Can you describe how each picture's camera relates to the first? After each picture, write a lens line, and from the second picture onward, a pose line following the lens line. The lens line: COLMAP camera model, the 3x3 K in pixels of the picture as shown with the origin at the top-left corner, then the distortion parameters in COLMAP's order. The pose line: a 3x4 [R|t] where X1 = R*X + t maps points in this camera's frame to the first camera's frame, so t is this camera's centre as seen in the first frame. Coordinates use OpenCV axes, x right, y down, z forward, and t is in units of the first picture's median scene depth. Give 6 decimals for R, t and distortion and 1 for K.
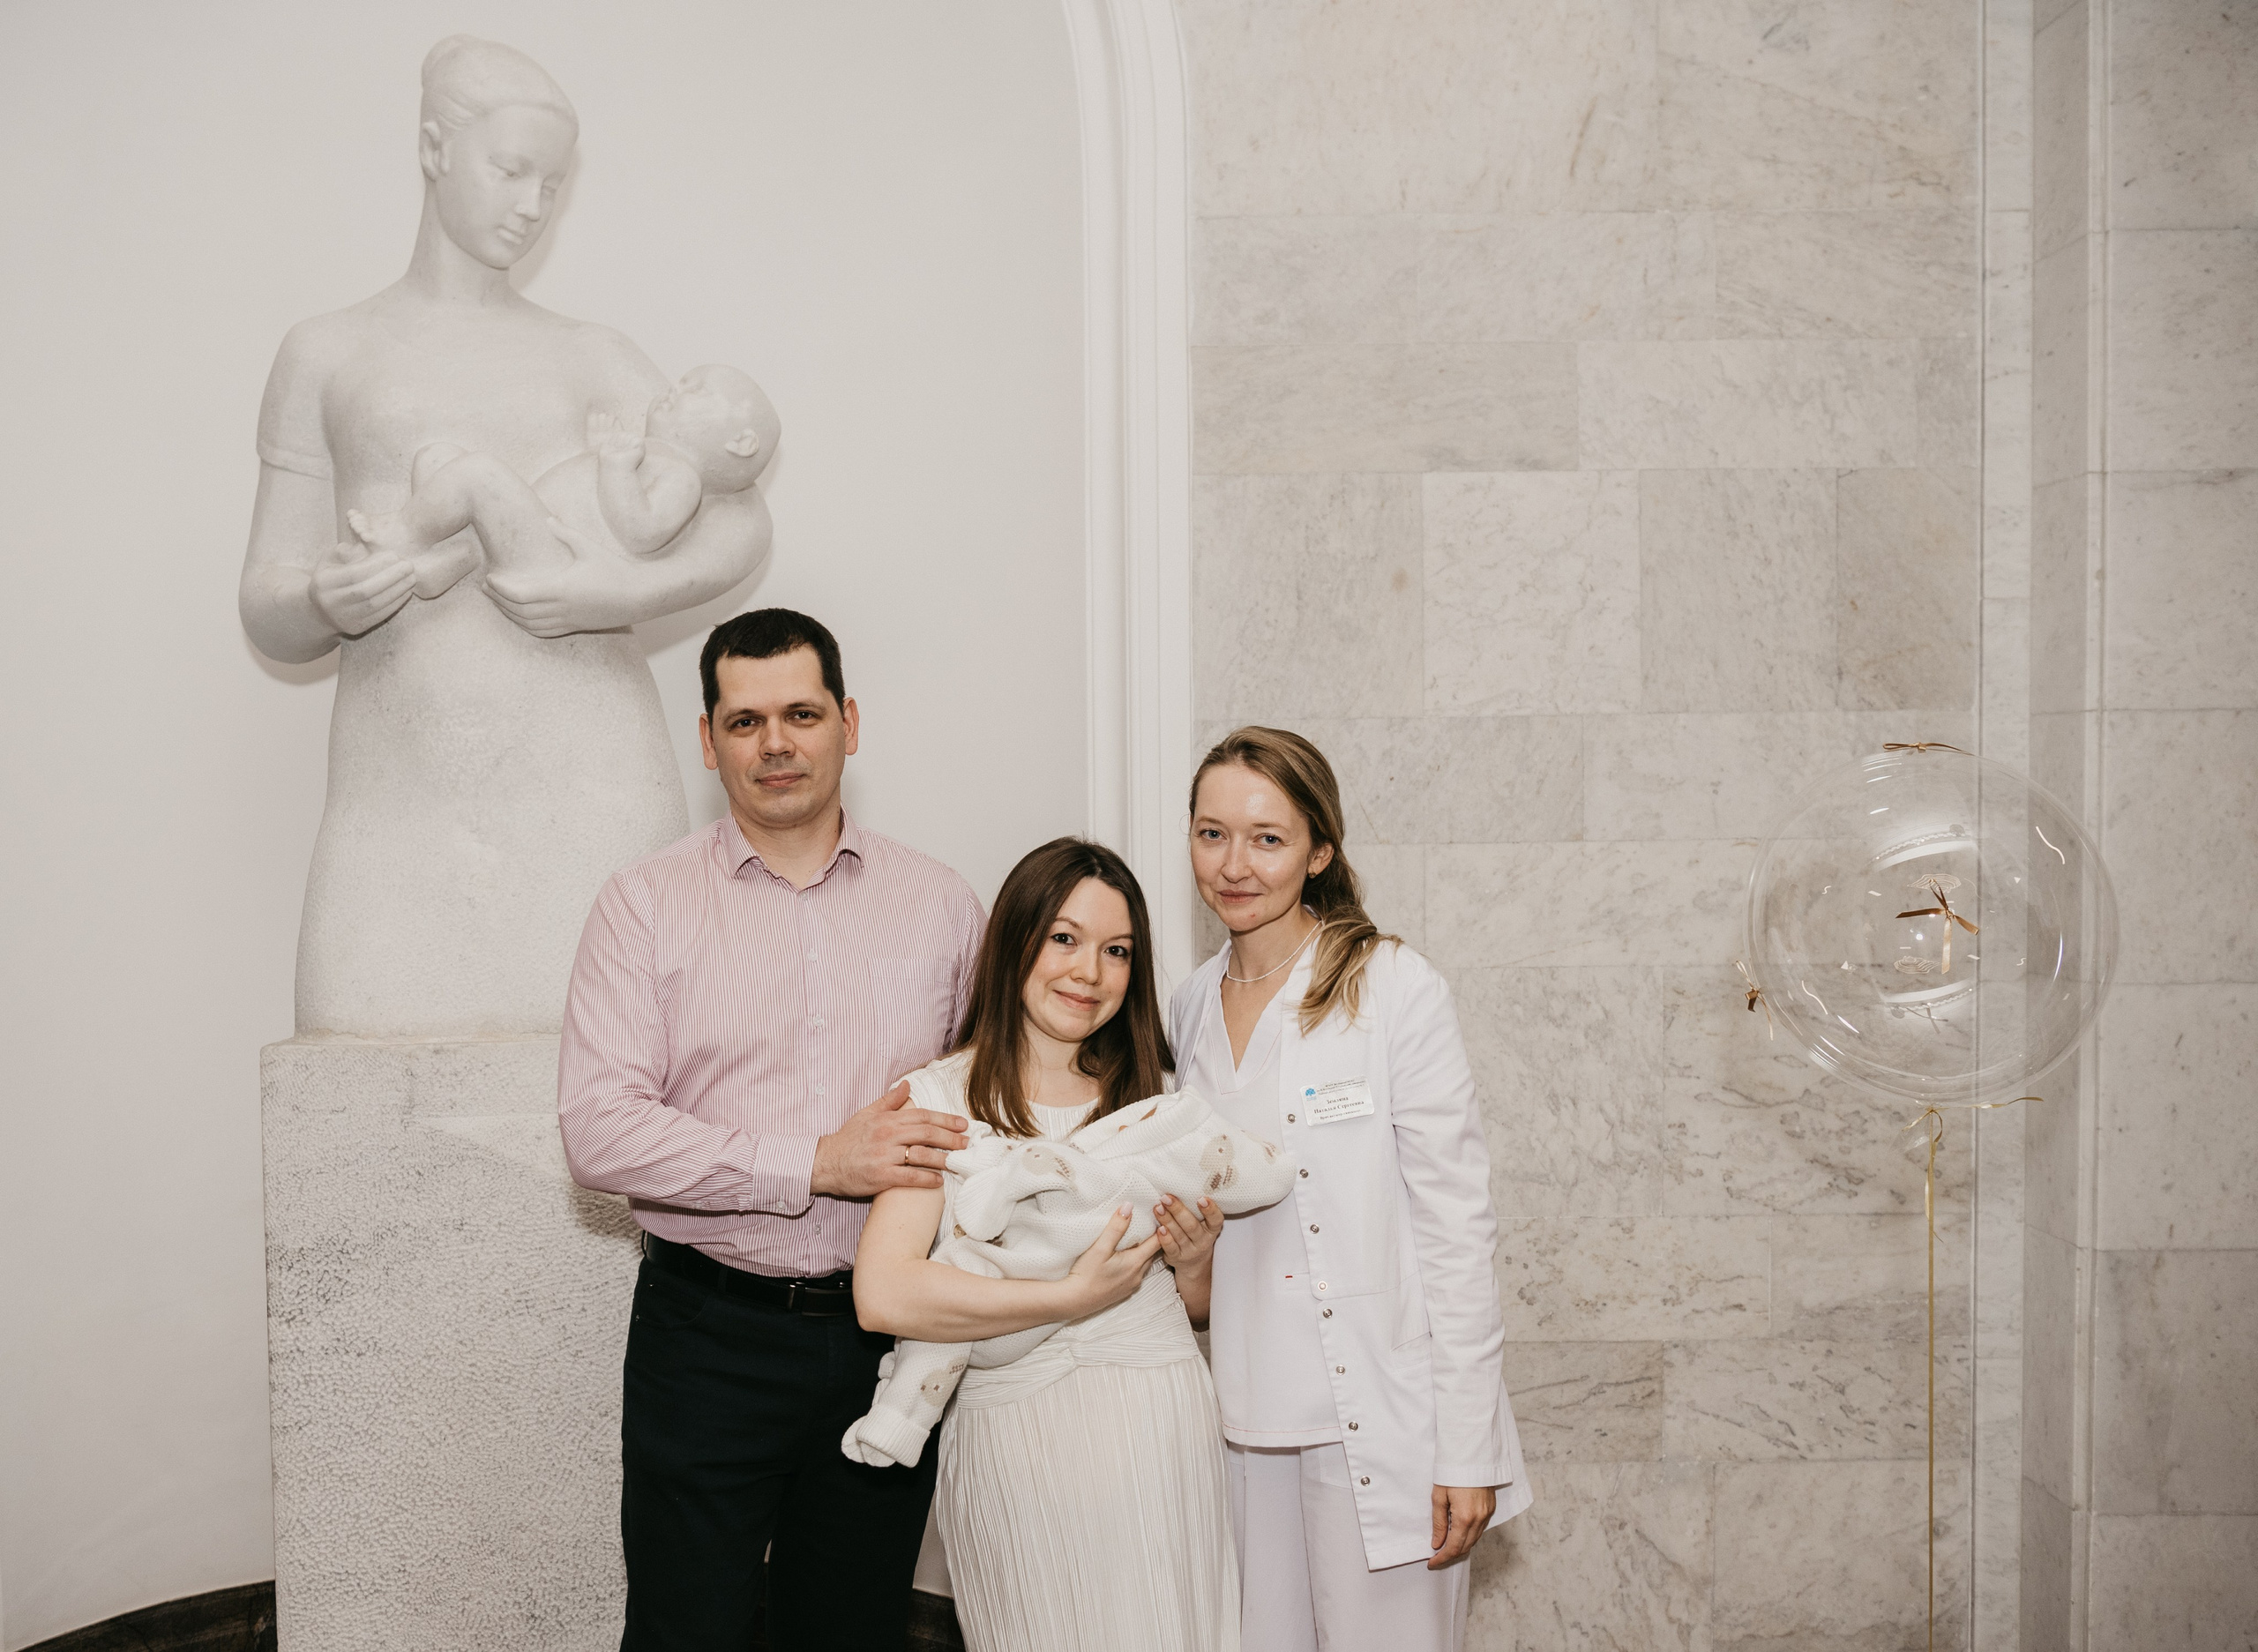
lens RADIAL K [[2220.5, 0, 1000.1], [0, 2220.5, 915.5], [0, 0, 1]] dist [-0.034636, 0.000000]
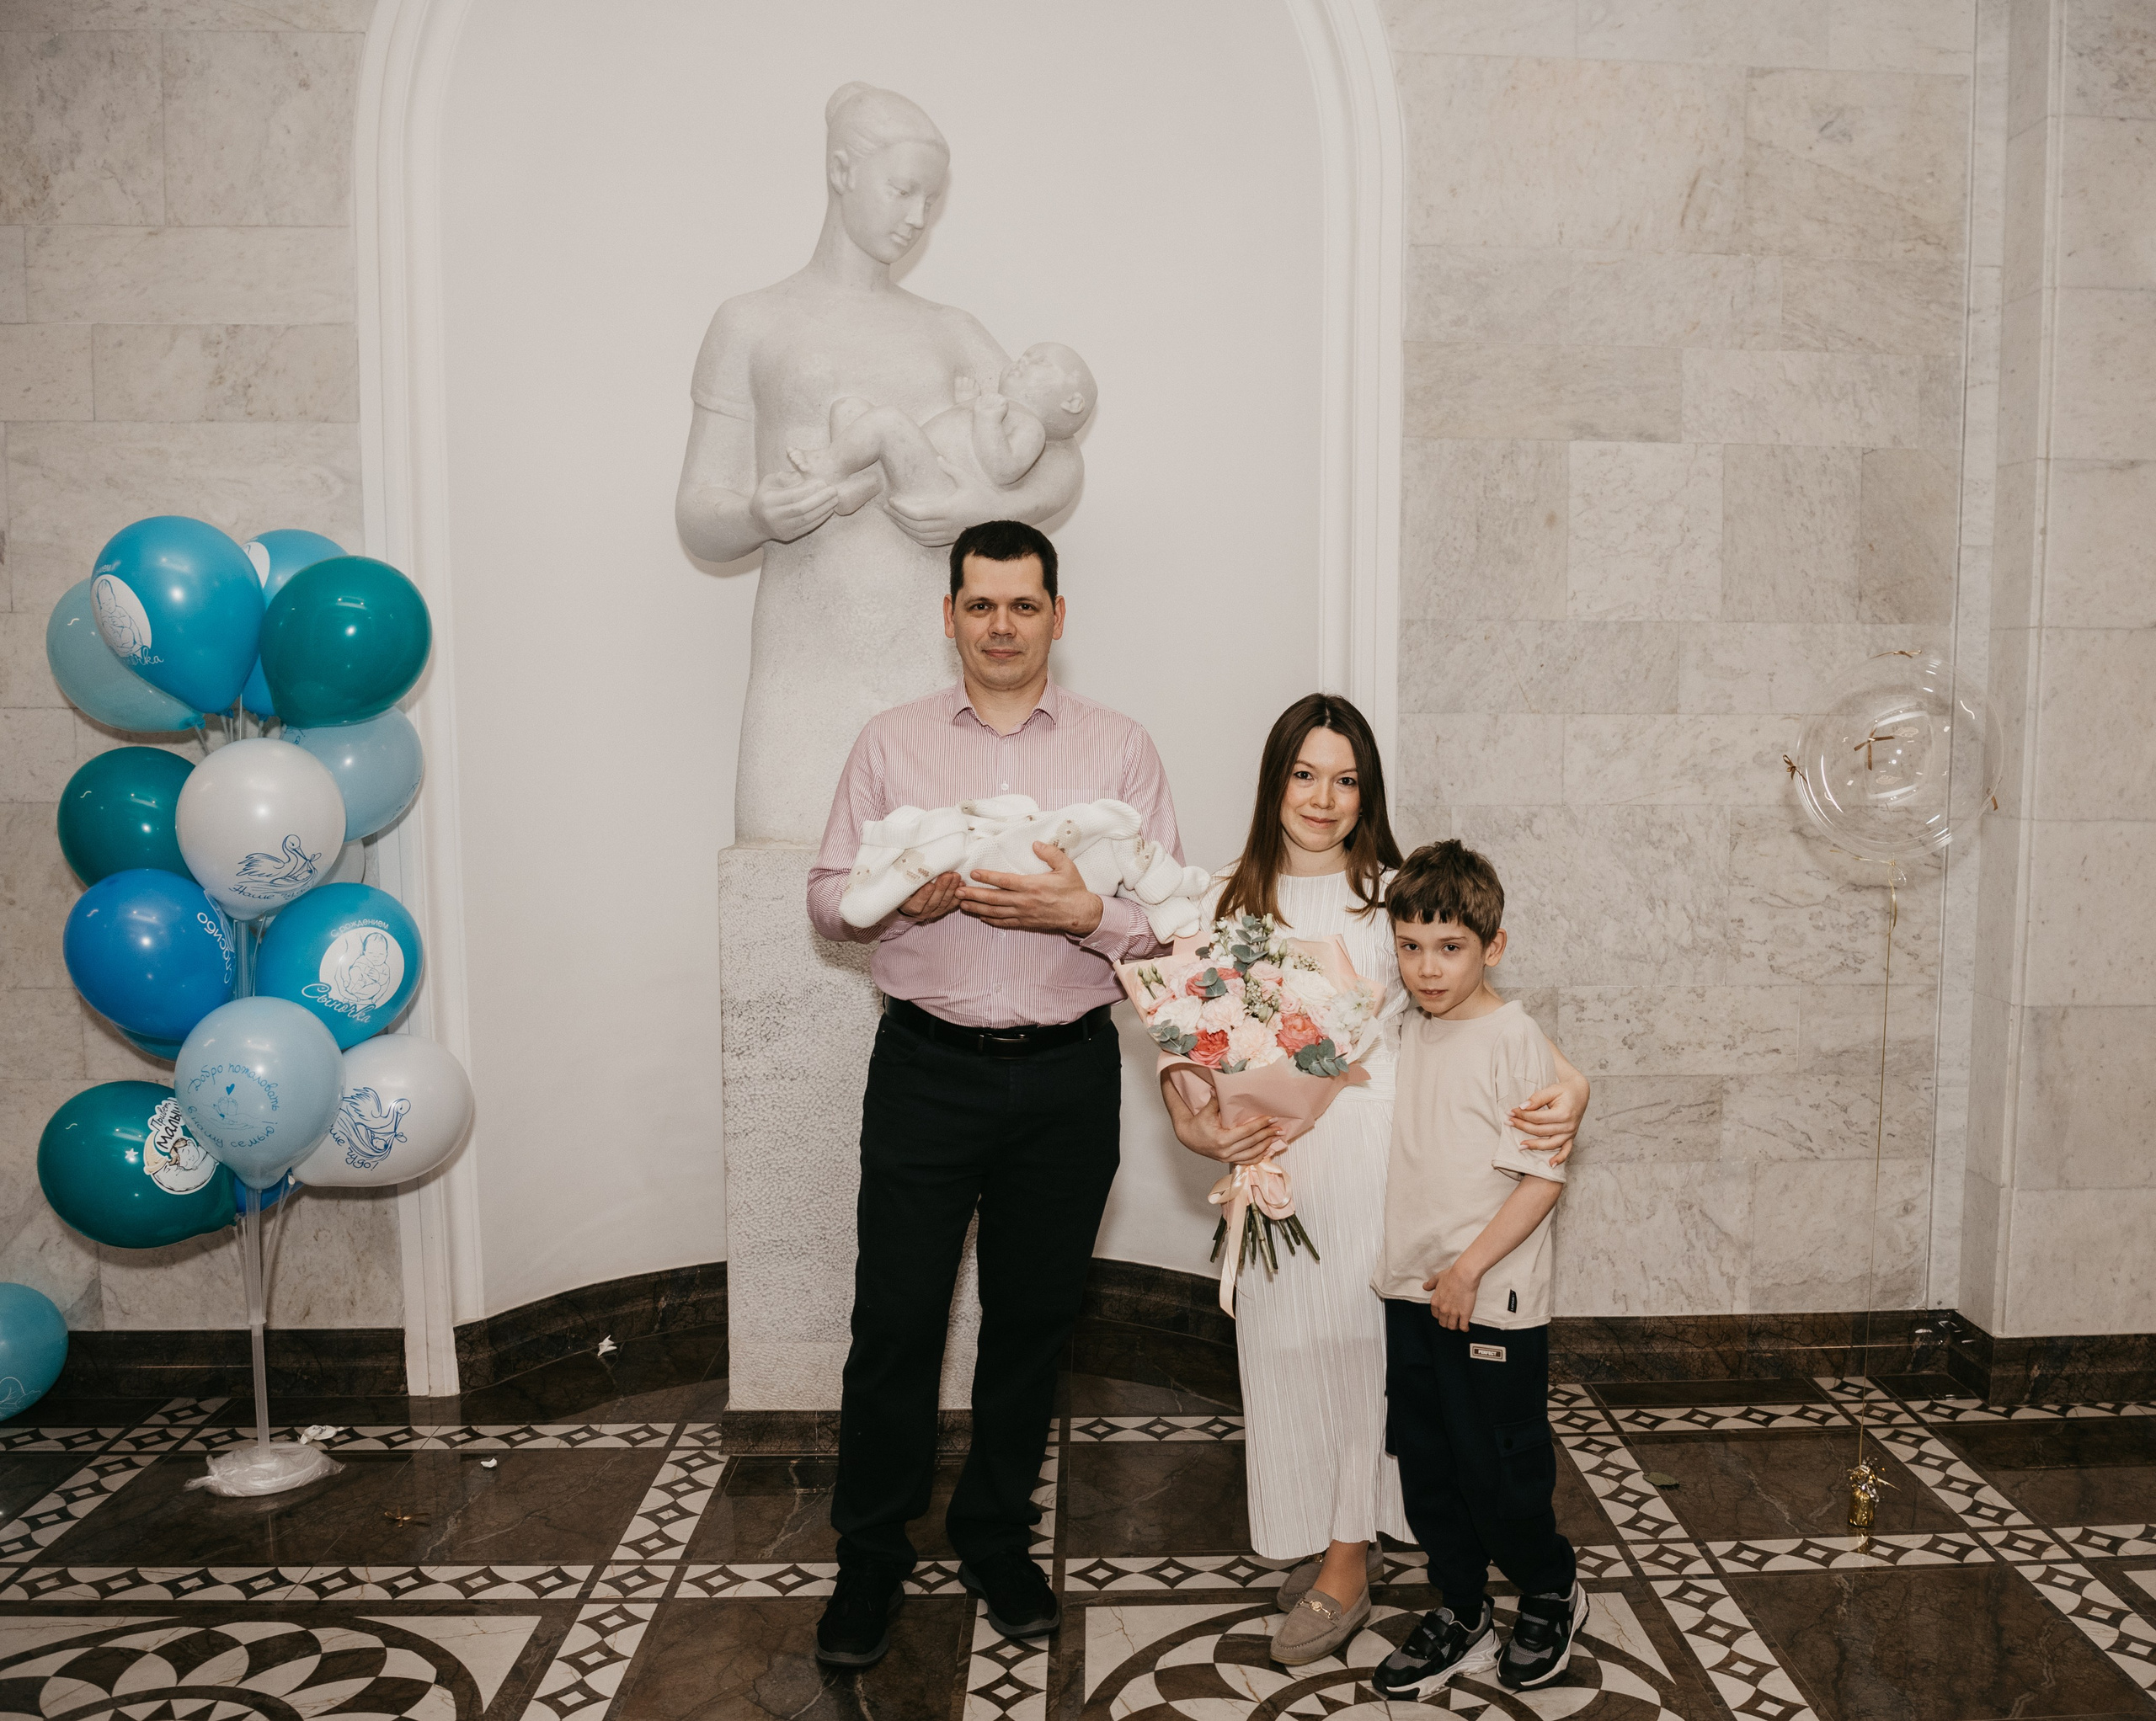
lens RADIAL K [[1994.3, 0, 1216.7], [0, 1994.3, 900.8], [0, 0, 1]] dist [-0.062149, 0.000000]
pose [[0.995247, 0.008133, 0.097046, -0.141989], [-0.013766, 0.998249, 0.057523, 0.015527], [-0.096408, -0.058585, 0.993616, -0.209239]]
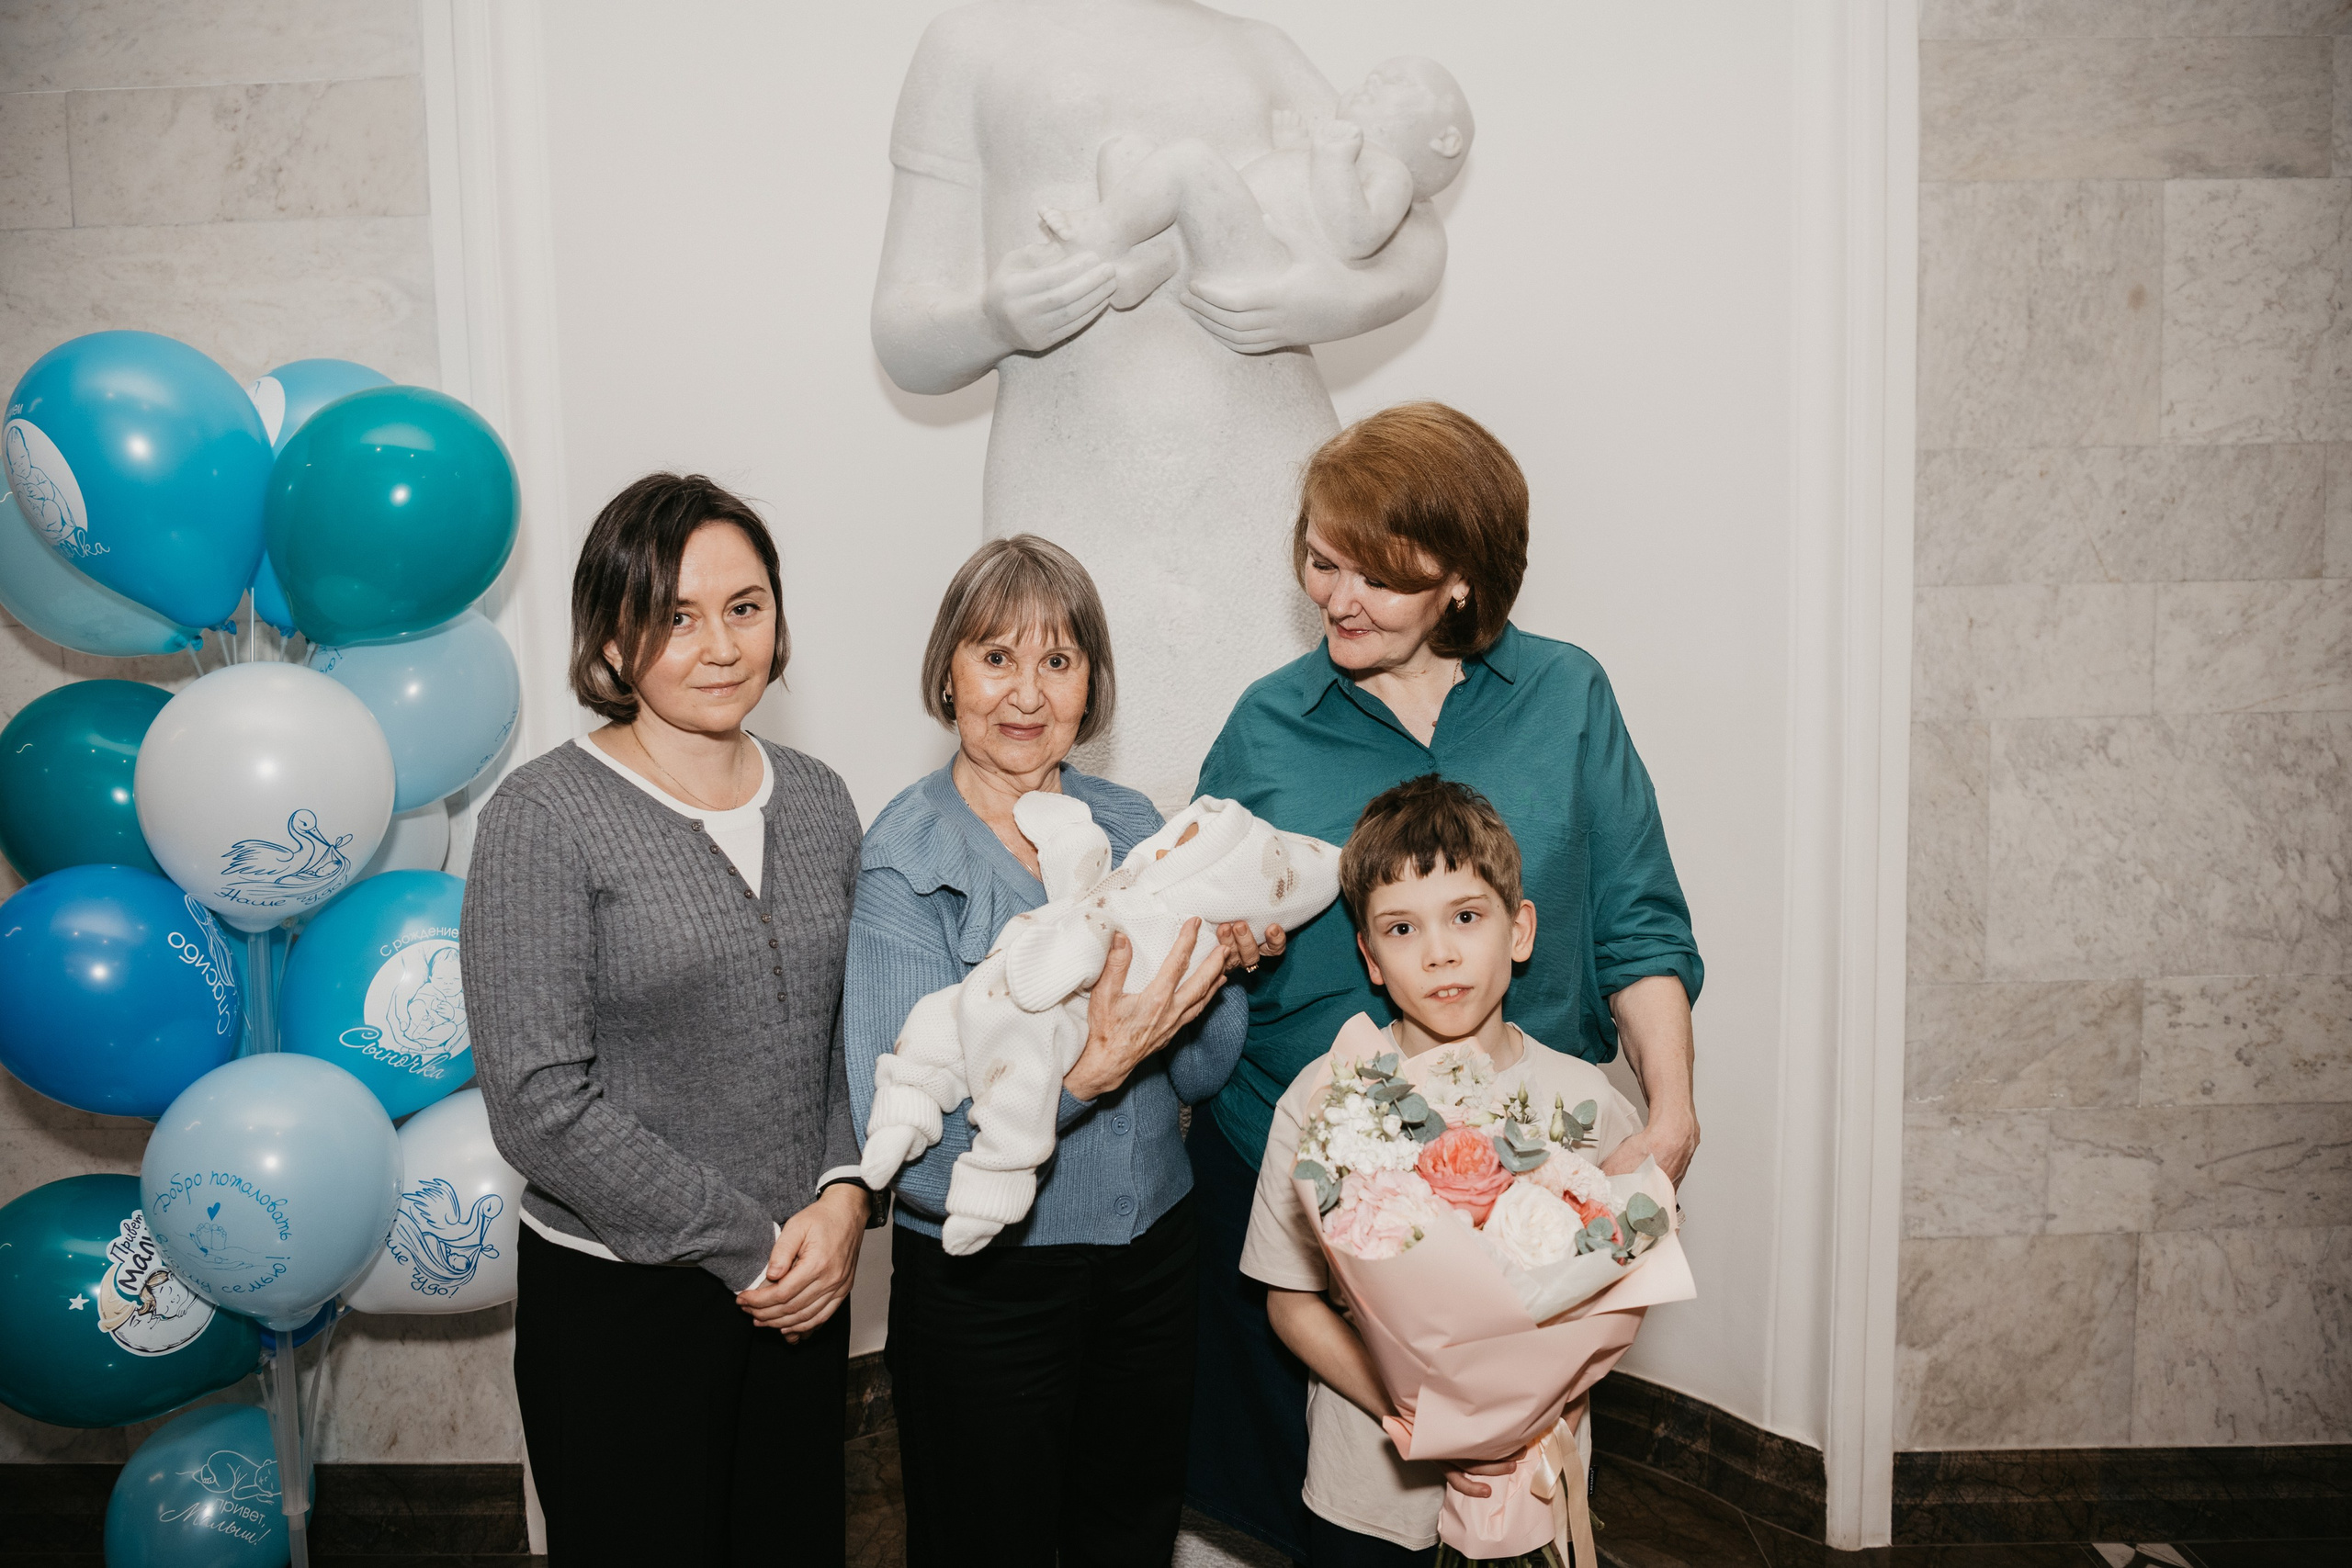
lens RADIAL K [[1739.5, 0, 1159.3], [0, 1739.5, 768.9], [0, 0, 1]] dist [-0.054496, 0.020724]
pose [[0.999925, -0.009793, 0.007353, -0.238169], [0.009378, 0.998467, 0.054545, 0.003311], [-0.007876, -0.054472, 0.998484, 0.279984]]
